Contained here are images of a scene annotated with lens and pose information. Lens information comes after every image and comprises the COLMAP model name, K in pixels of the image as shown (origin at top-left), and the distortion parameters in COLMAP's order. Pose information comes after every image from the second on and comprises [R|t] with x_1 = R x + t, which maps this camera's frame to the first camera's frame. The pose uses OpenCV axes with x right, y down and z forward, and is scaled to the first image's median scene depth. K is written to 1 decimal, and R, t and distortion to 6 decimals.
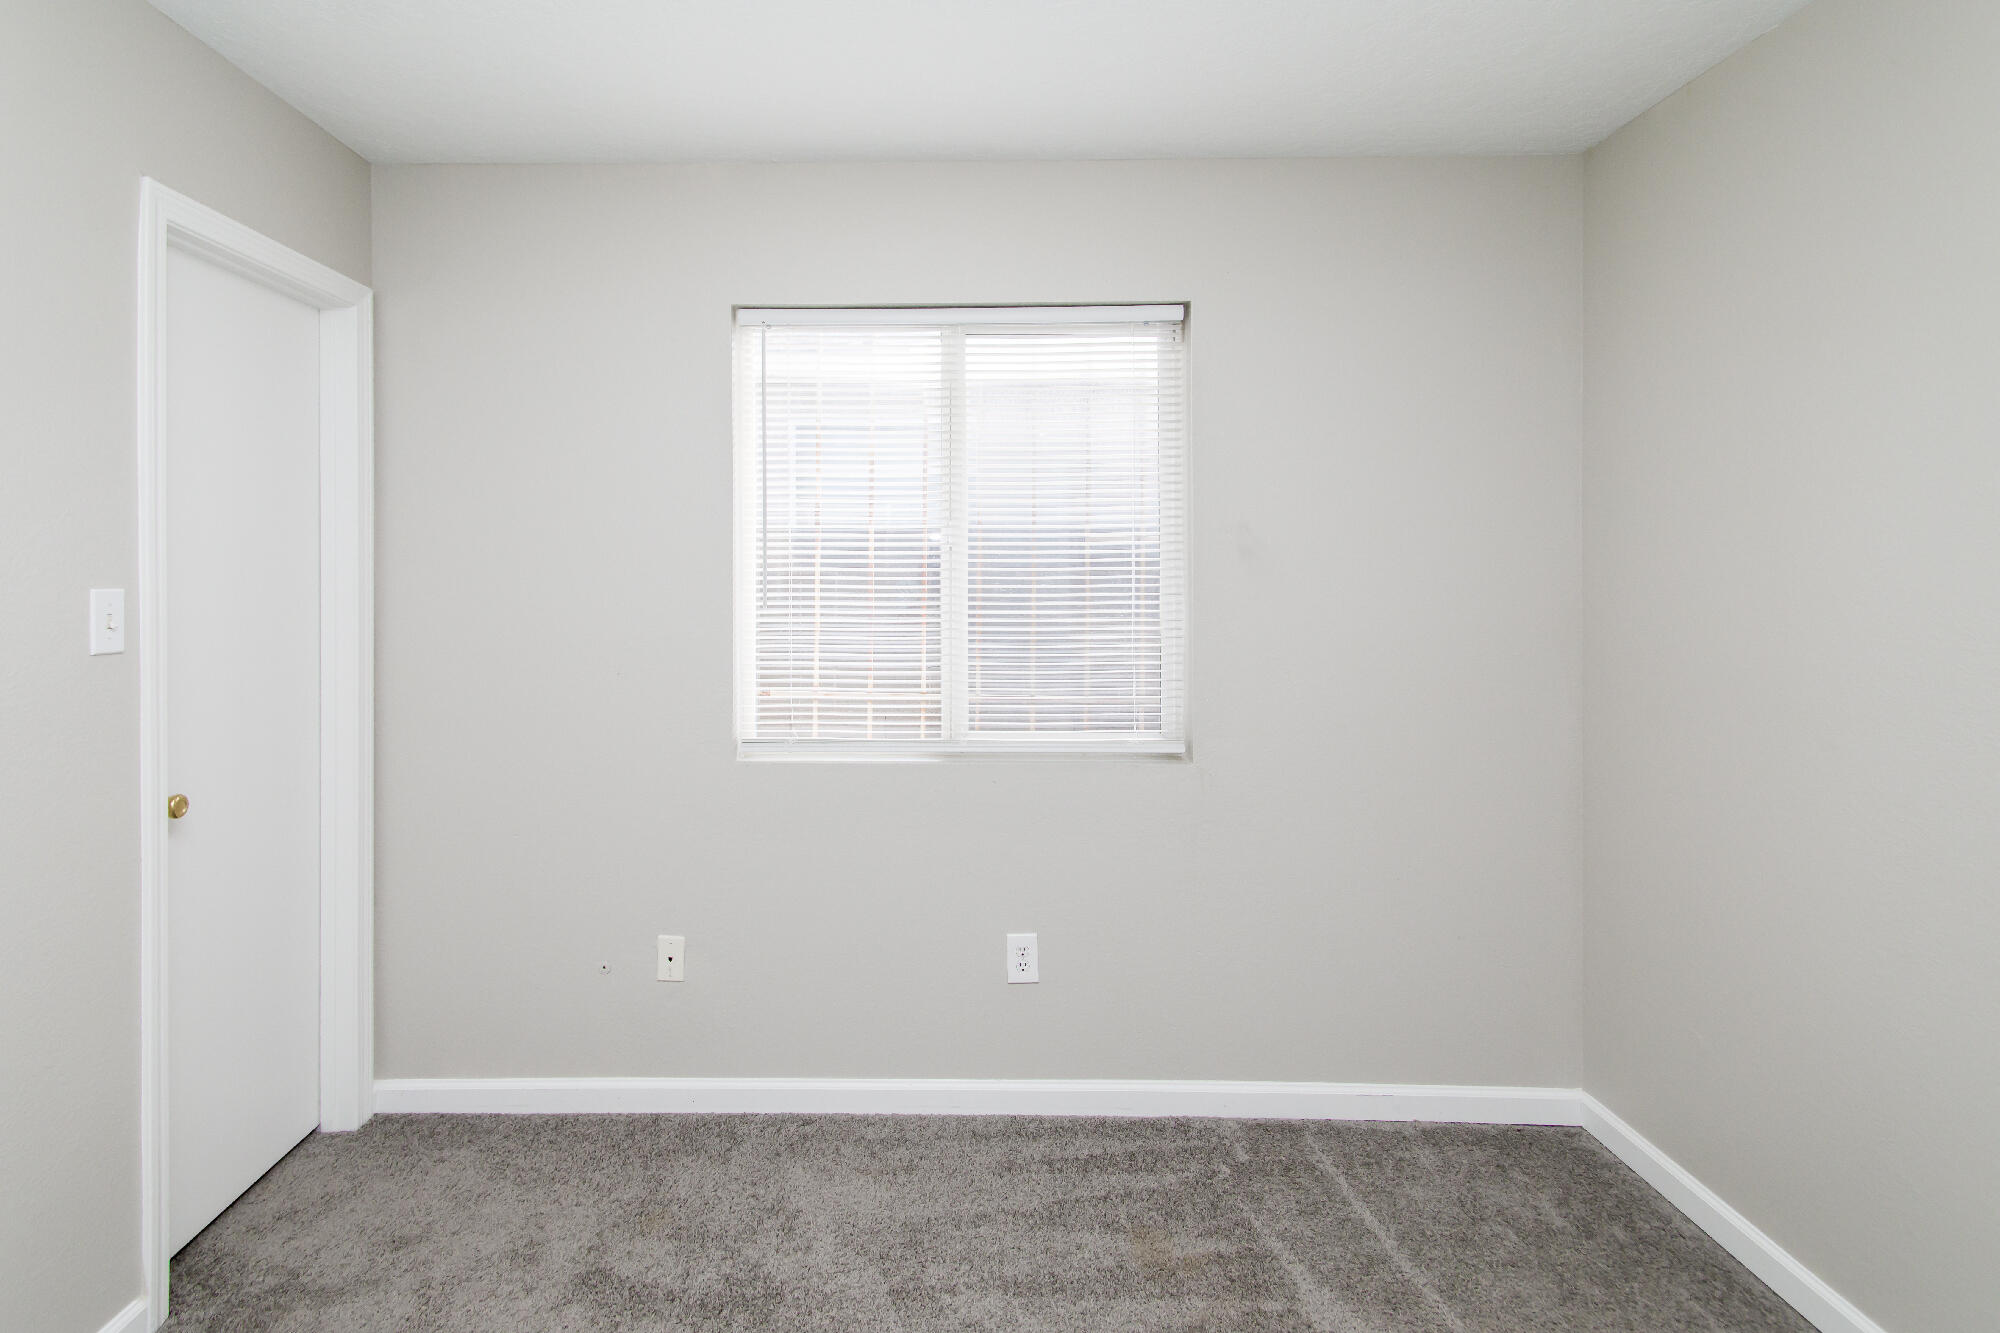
lens RADIAL K [[1013.6, 0, 996.8], [0, 1013.6, 593.9], [0, 0, 1]] dist [0.031606, -0.018075]
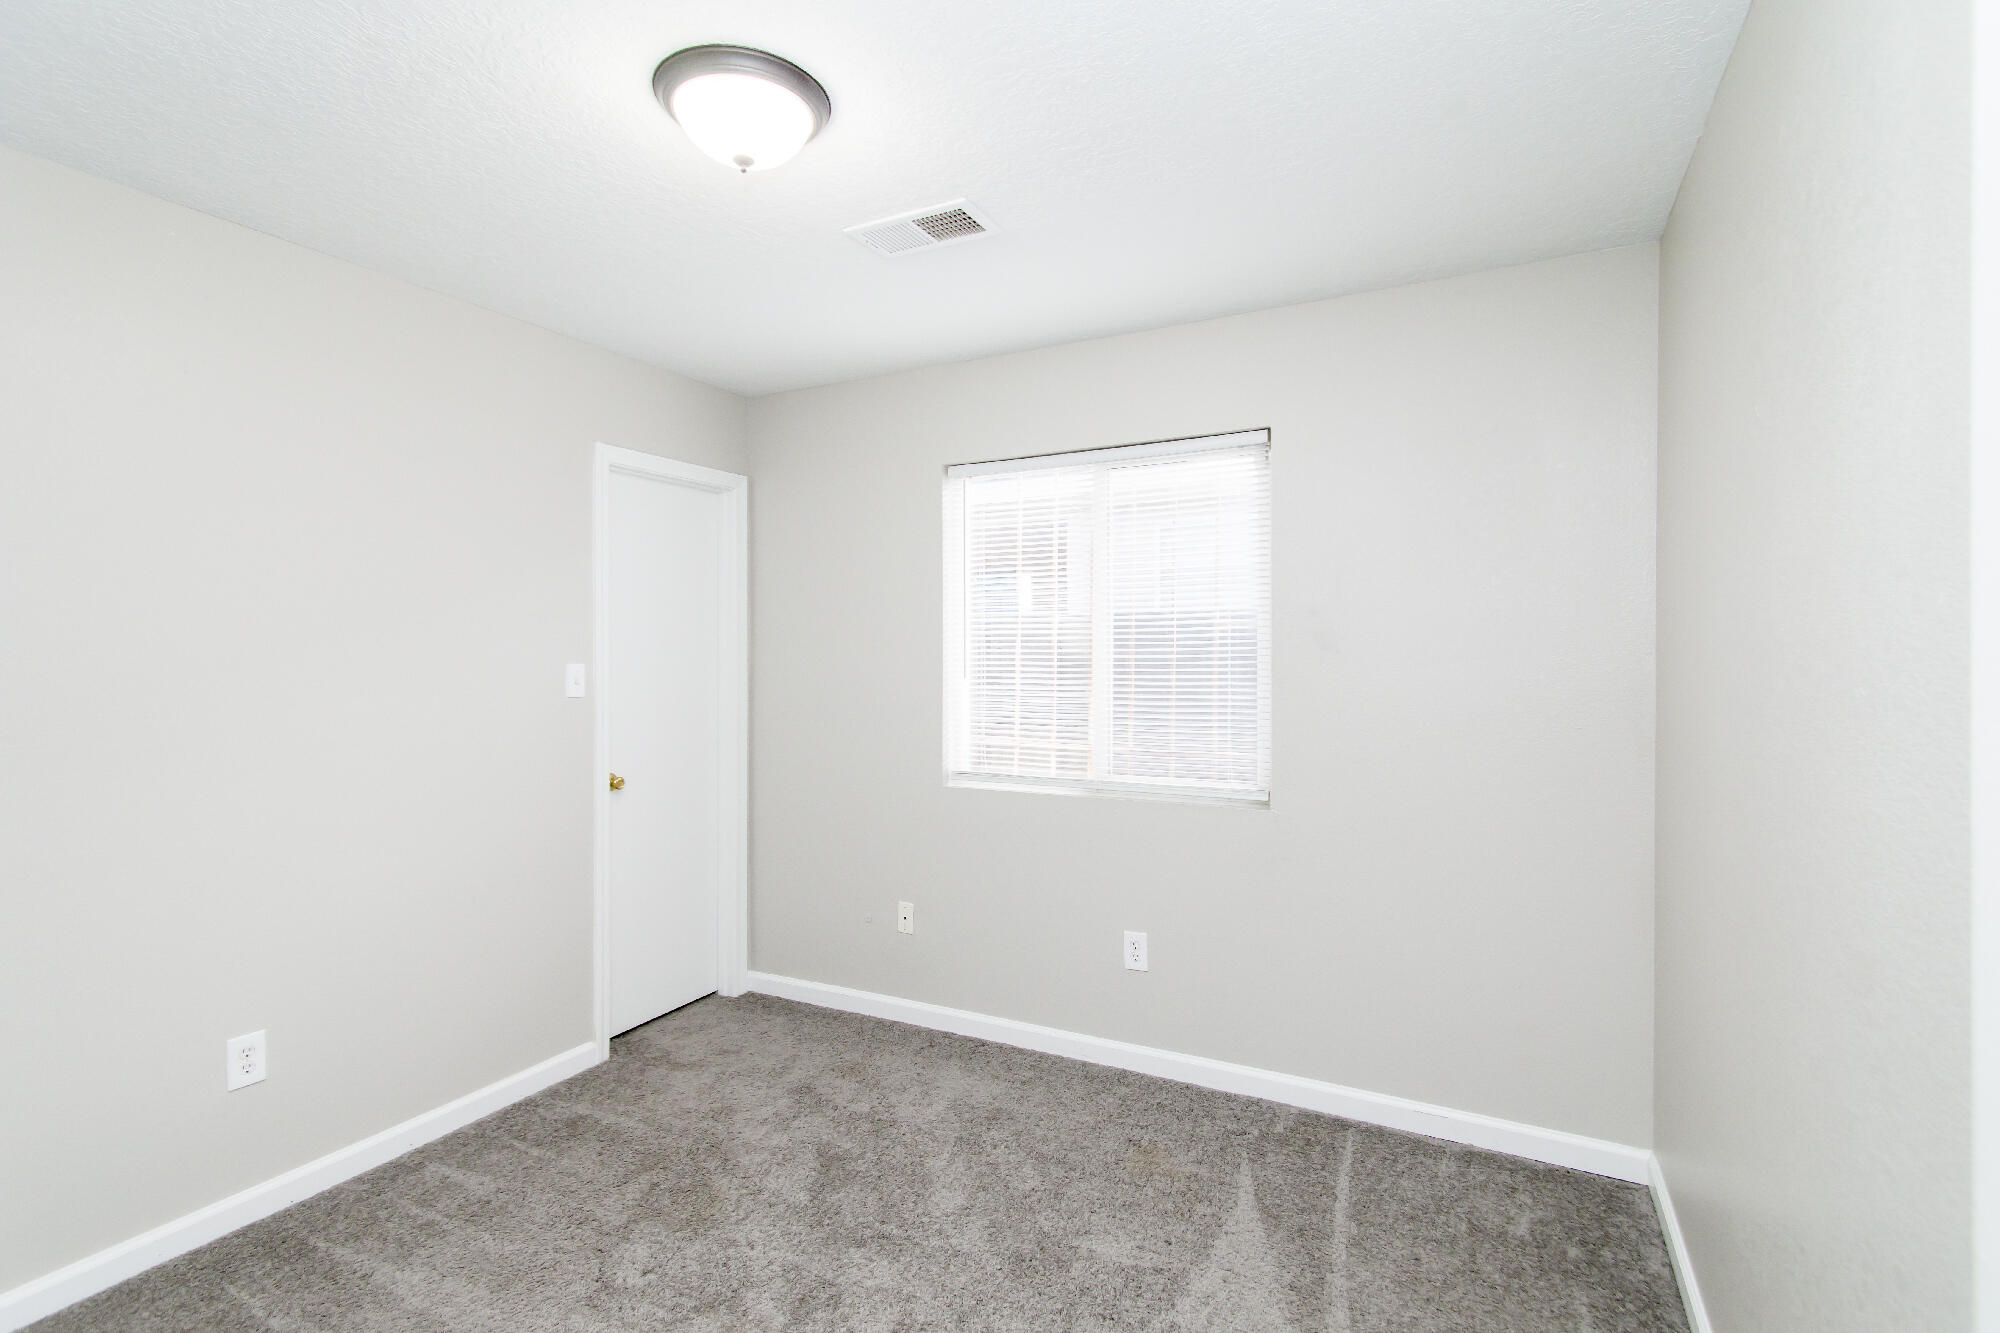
lens RADIAL K [[946.5, 0, 1000.0], [0, 946.5, 666.5], [0, 0, 1]] dist [0.025764, -0.008956]
pose [[0.894236, 0.002637, -0.447587, 0.414477], [-0.000651, 0.999989, 0.004592, -0.008154], [0.447595, -0.003815, 0.894228, -0.153255]]
